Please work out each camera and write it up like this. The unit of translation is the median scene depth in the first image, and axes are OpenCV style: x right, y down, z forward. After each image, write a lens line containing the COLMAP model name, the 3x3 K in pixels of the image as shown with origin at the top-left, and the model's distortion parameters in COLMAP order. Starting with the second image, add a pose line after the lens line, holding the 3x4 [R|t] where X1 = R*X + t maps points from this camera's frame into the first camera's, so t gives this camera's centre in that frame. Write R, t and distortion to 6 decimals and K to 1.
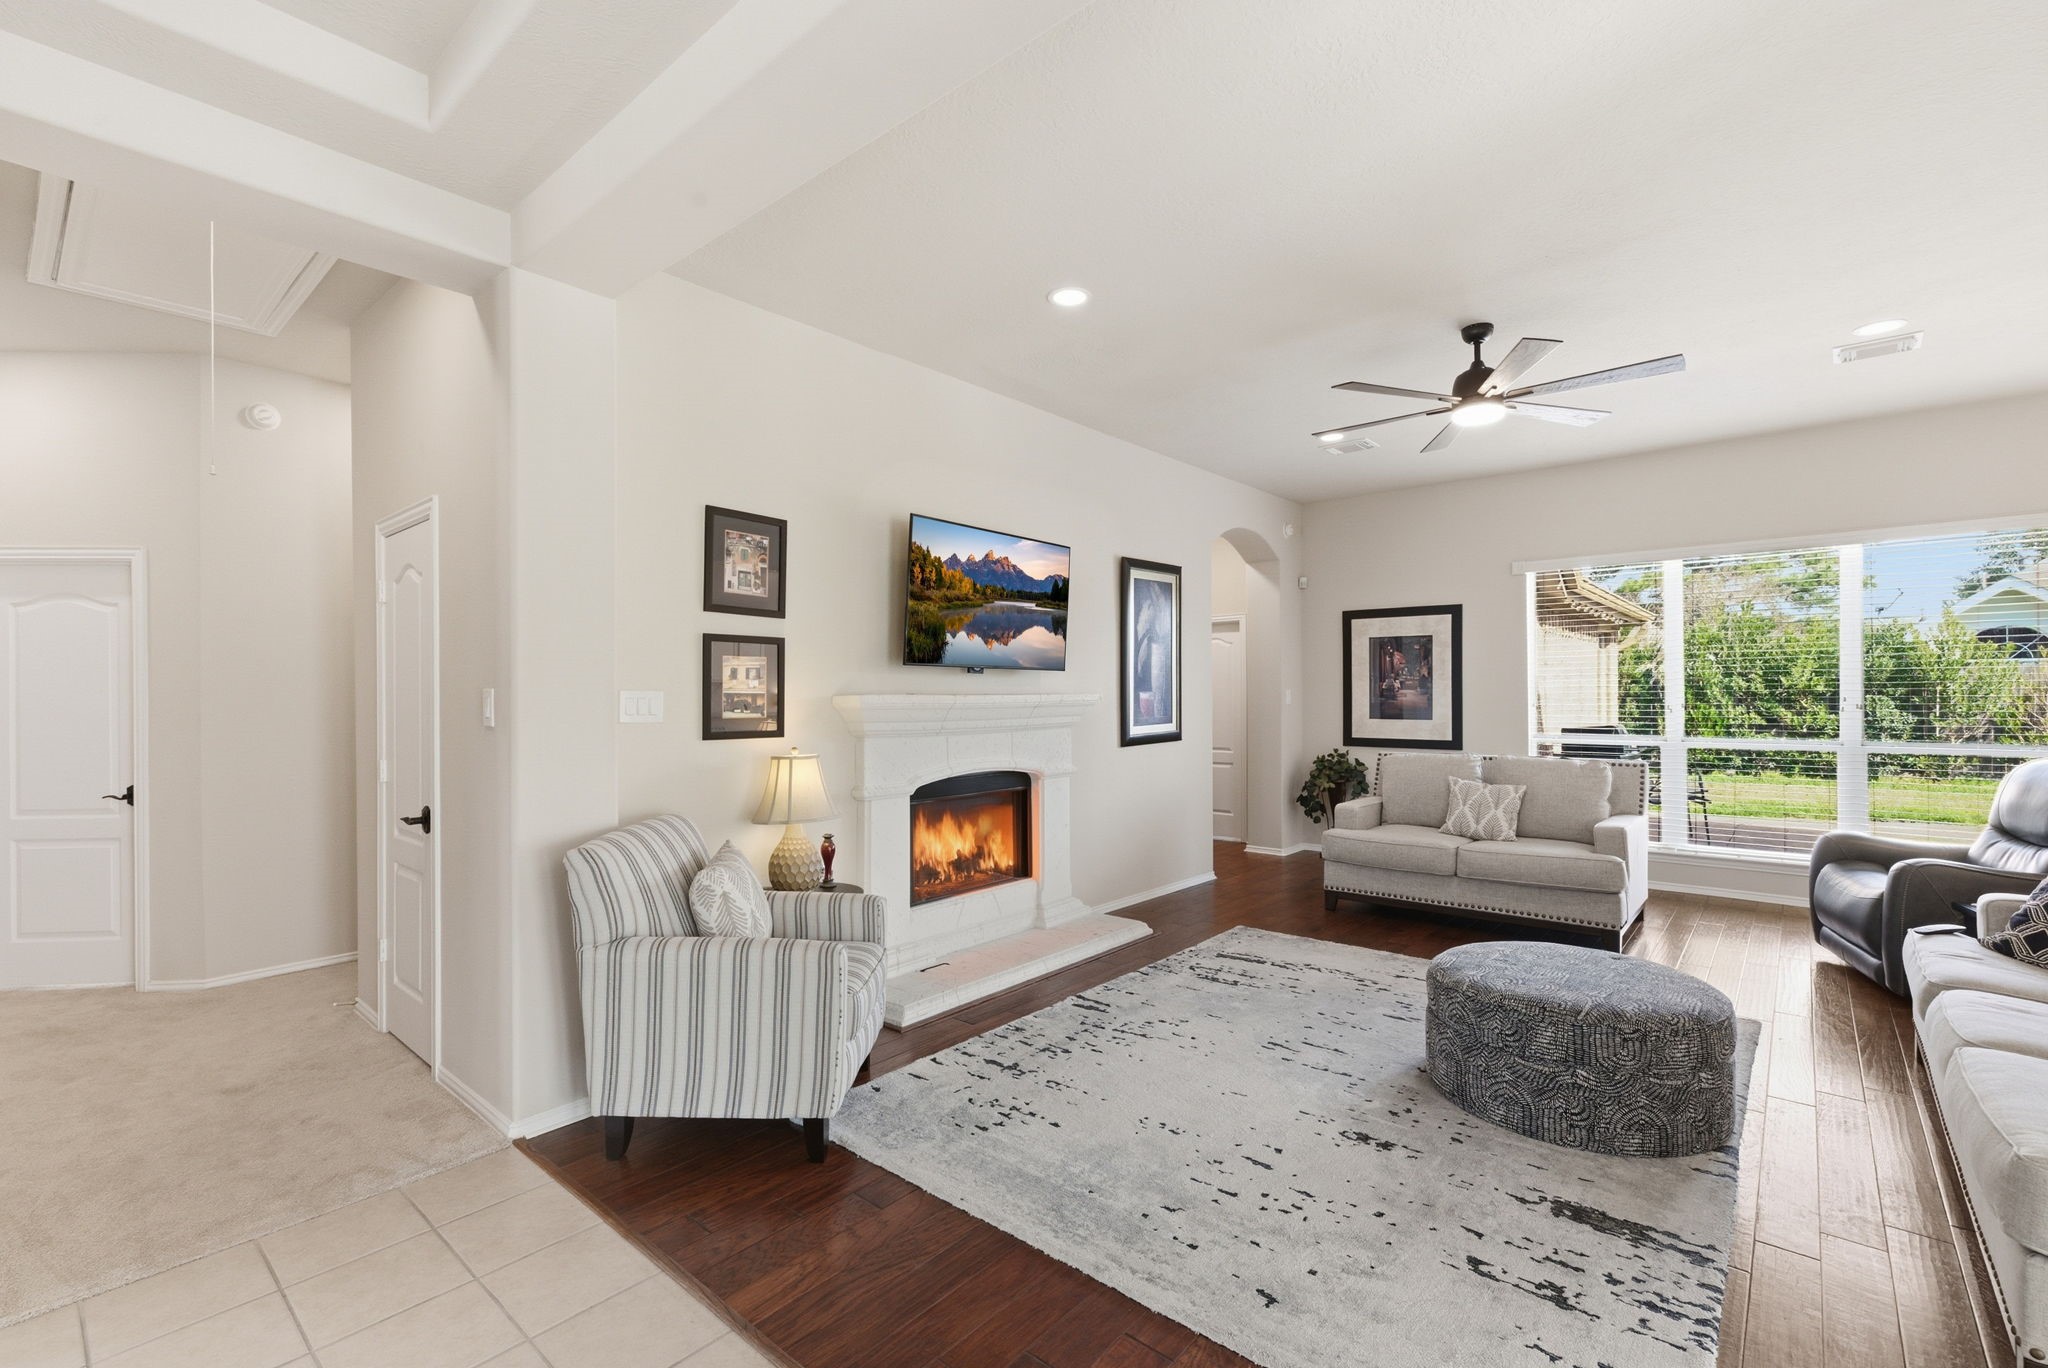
lens RADIAL K [[902.8, 0, 1027.9], [0, 902.8, 688.9], [0, 0, 1]] dist [0.000064, 0.003165]
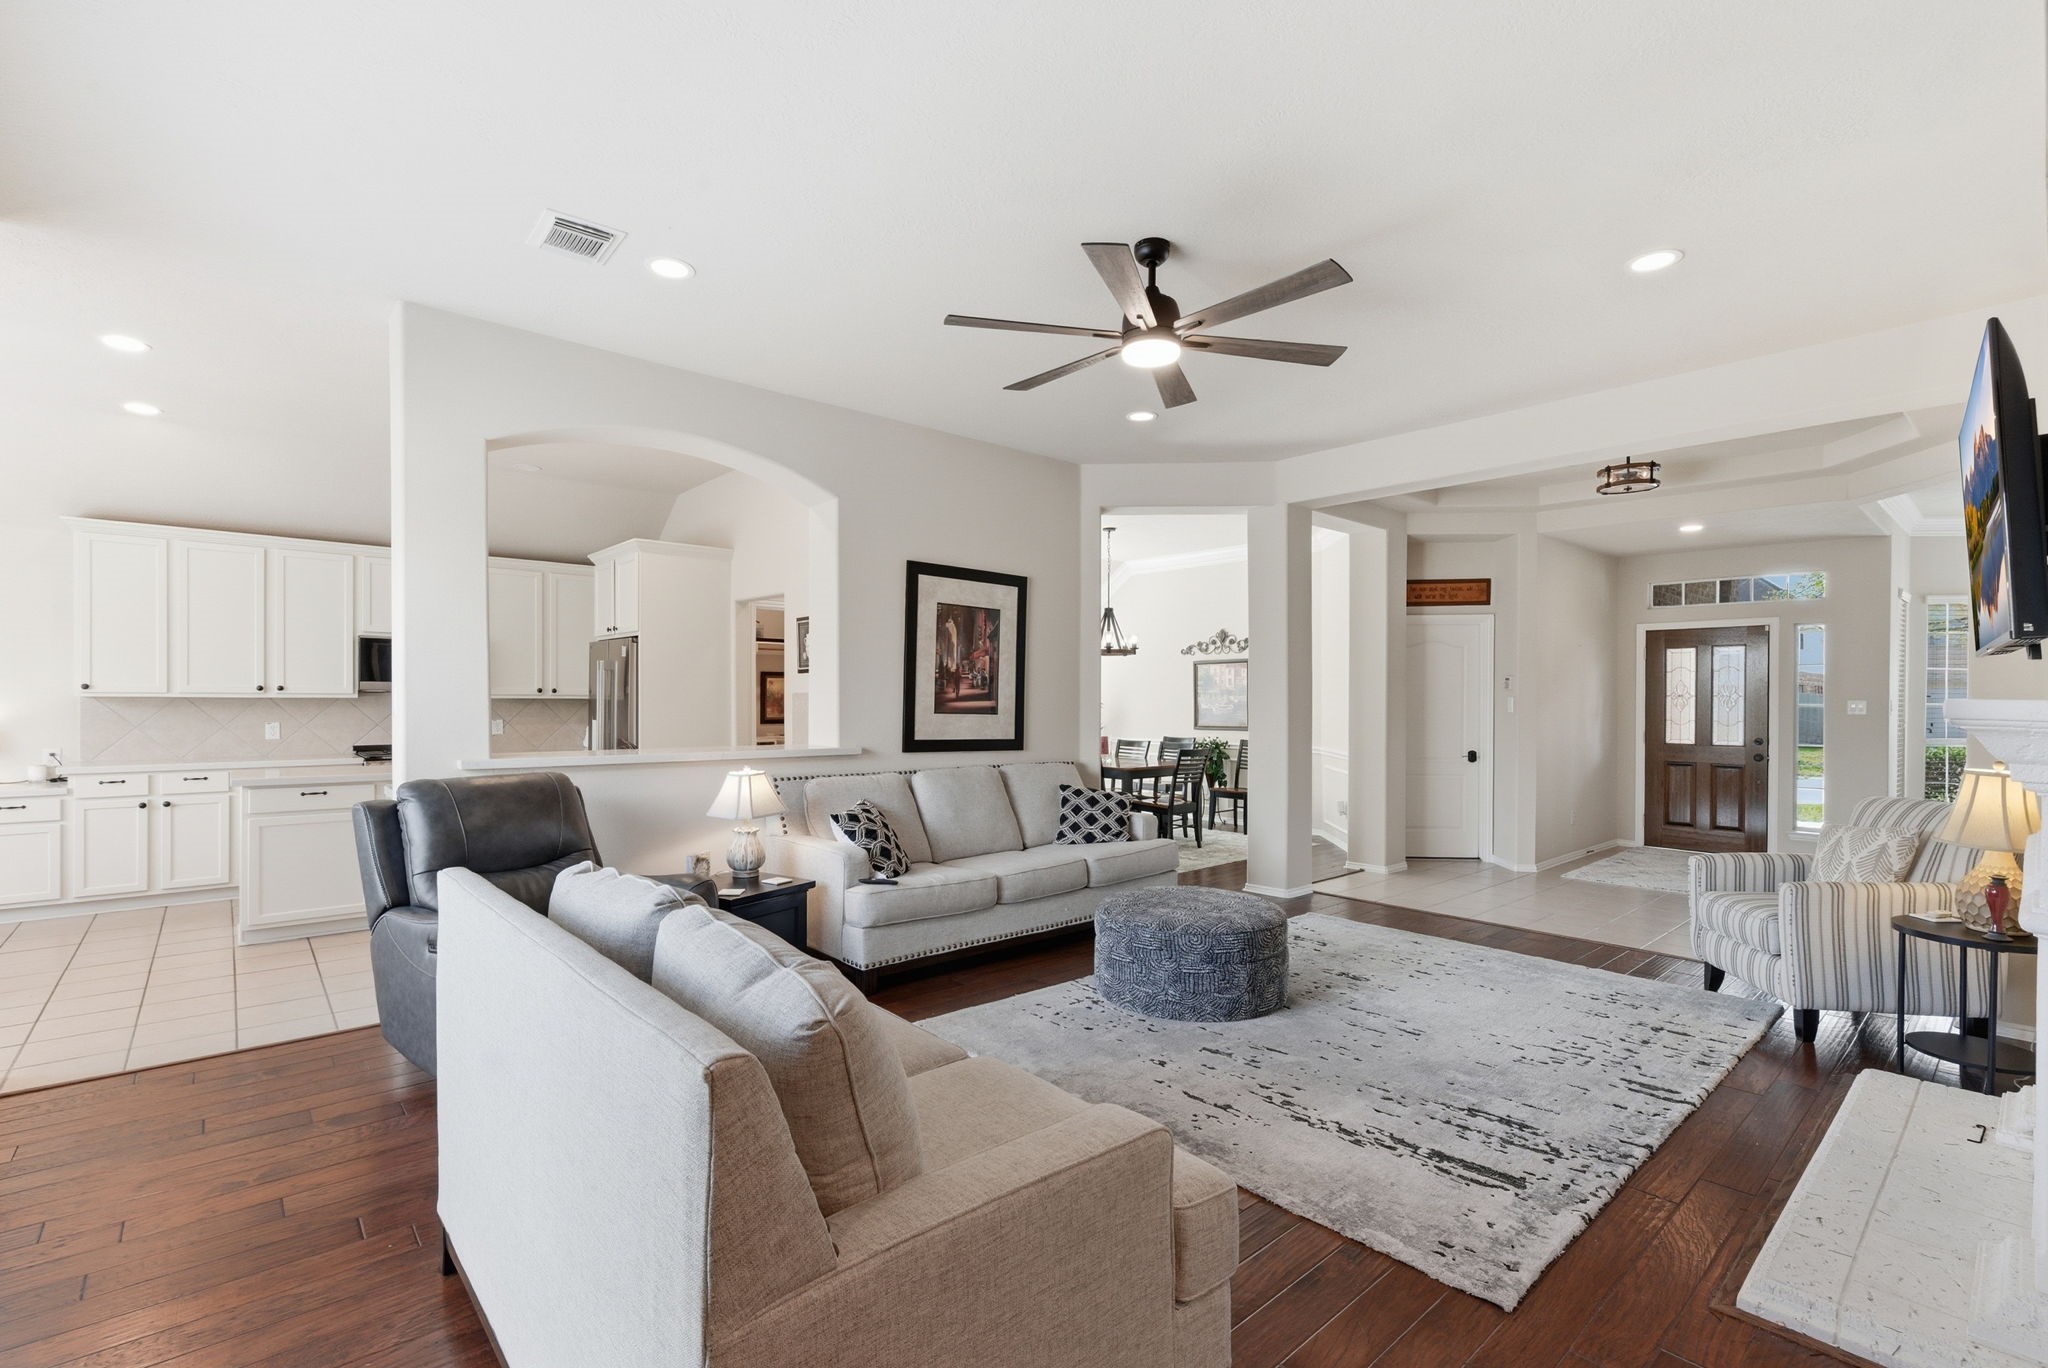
lens RADIAL K [[902.8, 0, 1027.8], [0, 902.8, 711.5], [0, 0, 1]] dist [0.000064, 0.003165]
pose [[-0.990581, -0.002615, 0.136904, 0.454802], [-0.001440, 0.999961, 0.008683, 0.007996], [-0.136921, 0.008404, -0.990546, 1.661371]]
